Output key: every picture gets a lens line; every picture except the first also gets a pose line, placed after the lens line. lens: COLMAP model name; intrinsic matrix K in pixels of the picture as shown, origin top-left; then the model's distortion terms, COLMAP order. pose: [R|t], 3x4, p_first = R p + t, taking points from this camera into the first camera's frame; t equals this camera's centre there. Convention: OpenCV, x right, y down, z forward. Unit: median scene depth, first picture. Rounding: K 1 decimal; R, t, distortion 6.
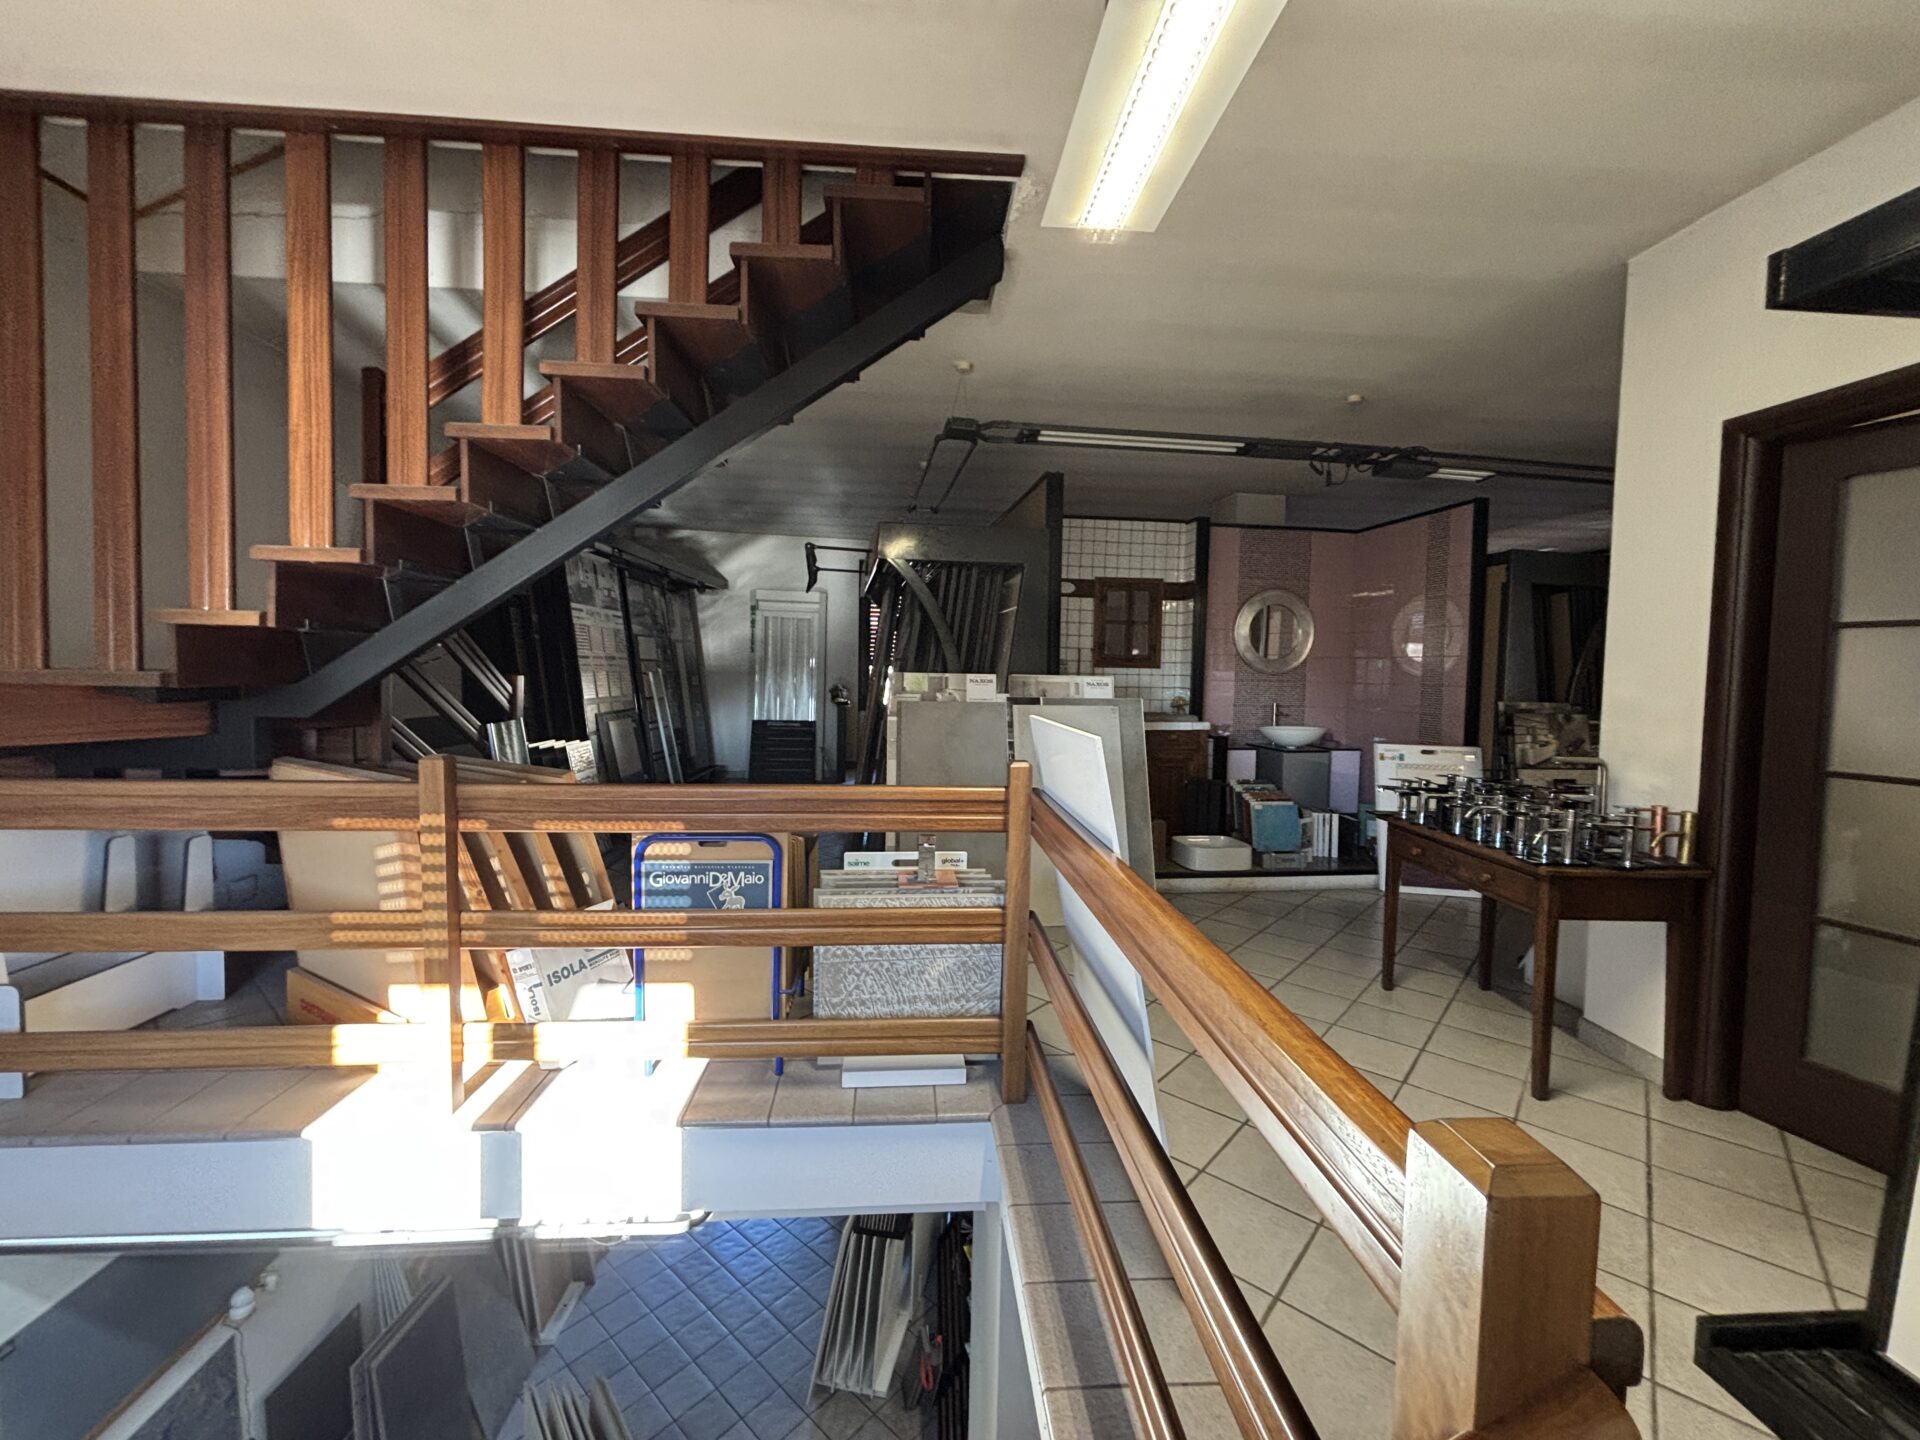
lens RADIAL K [[776.2, 0, 958.9], [0, 776.2, 708.5], [0, 0, 1]] dist [-0.001442, -0.000081]
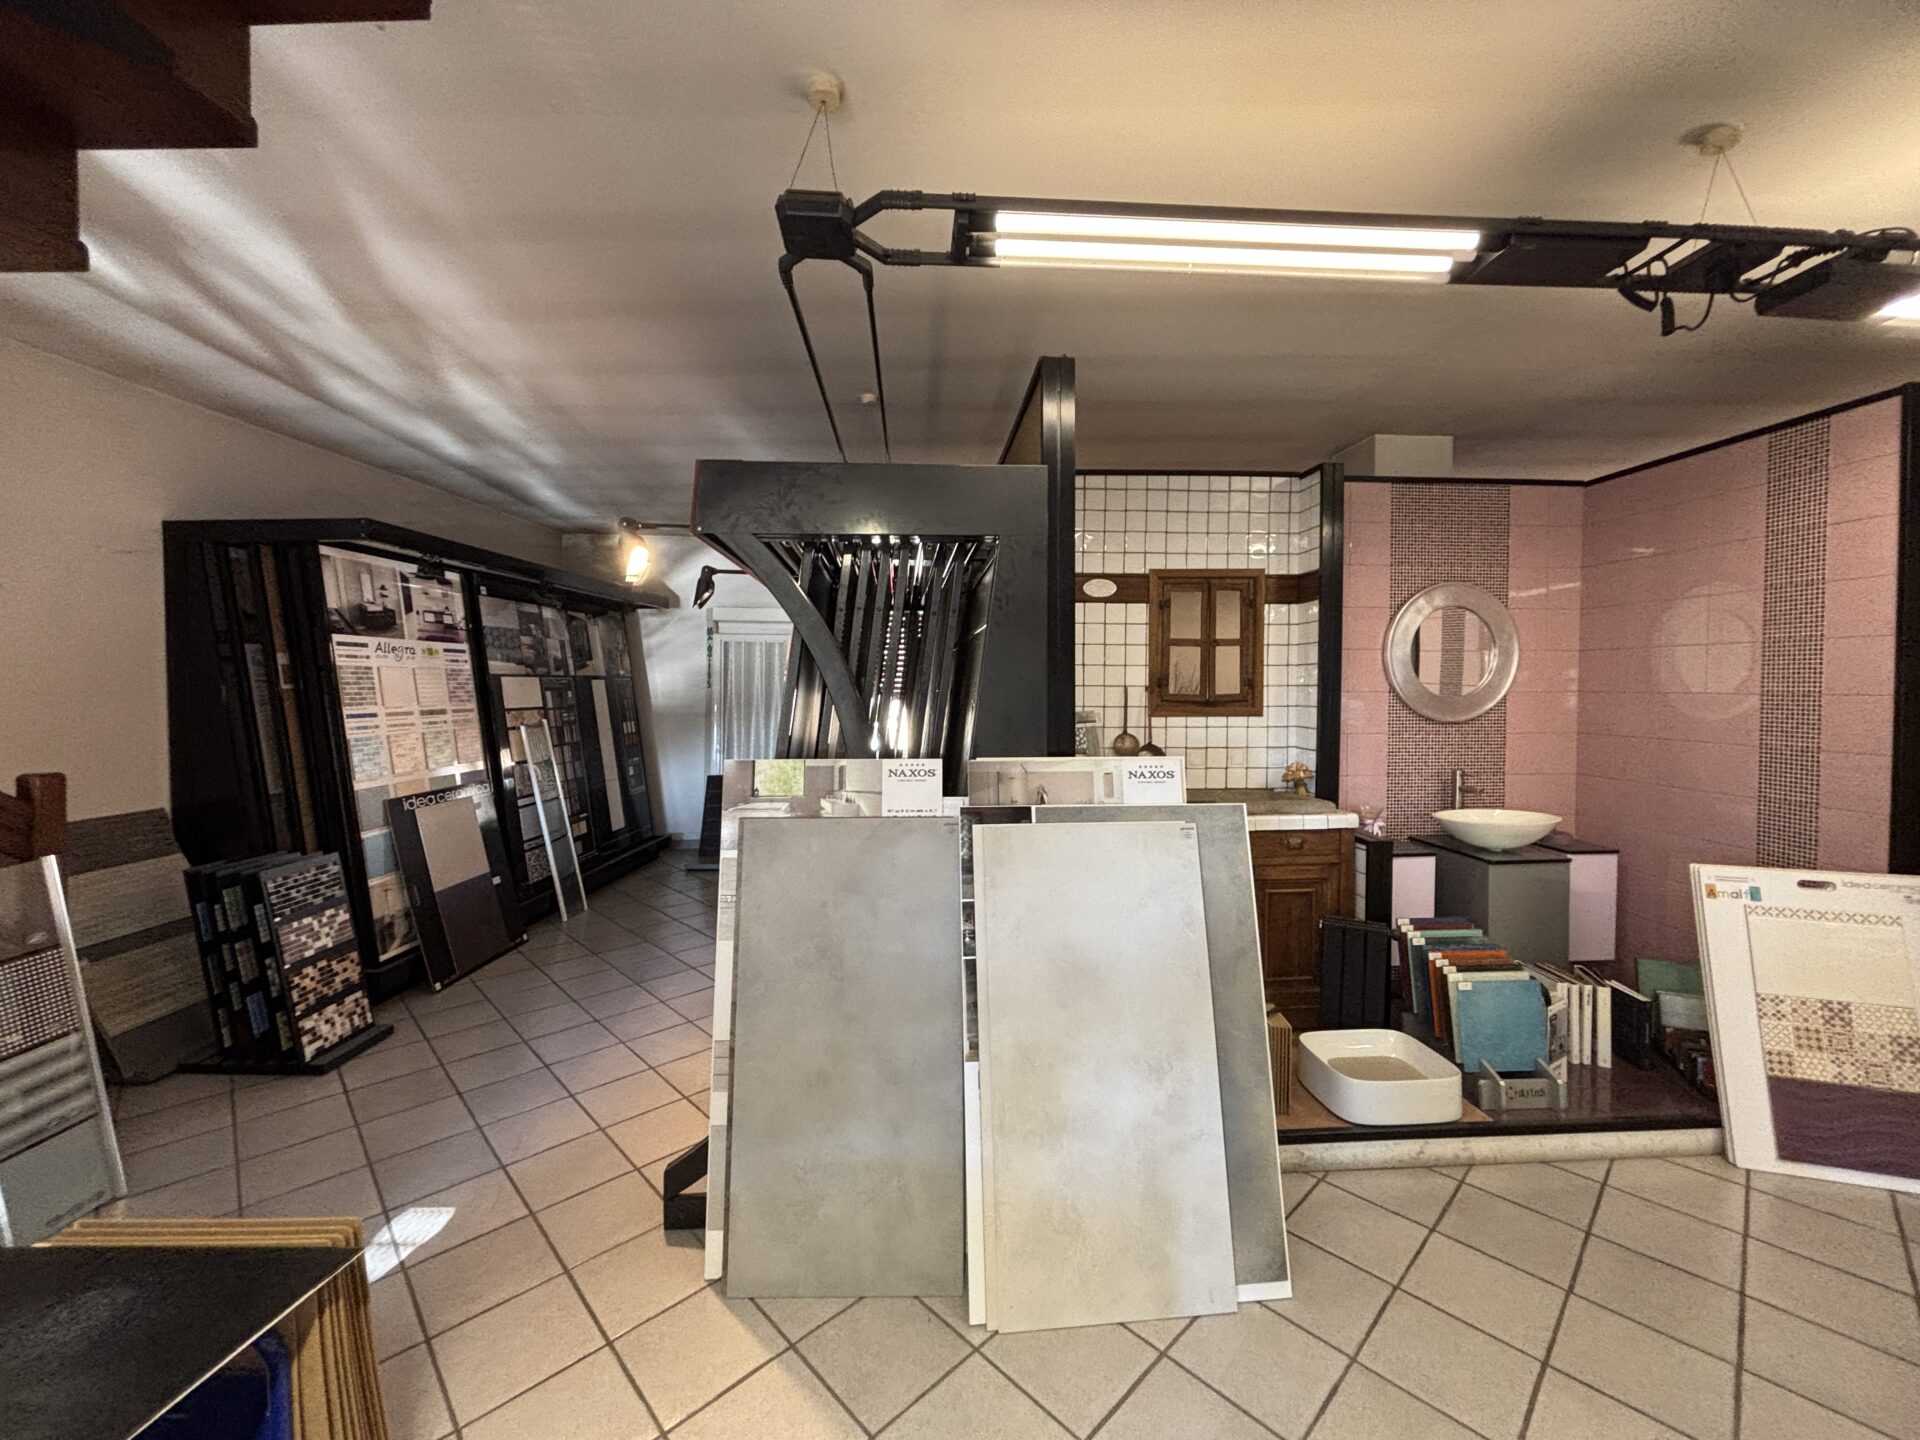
lens RADIAL K [[778.1, 0, 958.0], [0, 778.1, 709.5], [0, 0, 1]] dist [-0.014331, 0.007665]
pose [[0.996015, -0.016373, -0.087674, 0.078301], [0.014779, 0.999714, -0.018797, -0.050824], [0.087957, 0.017426, 0.995972, 0.385858]]
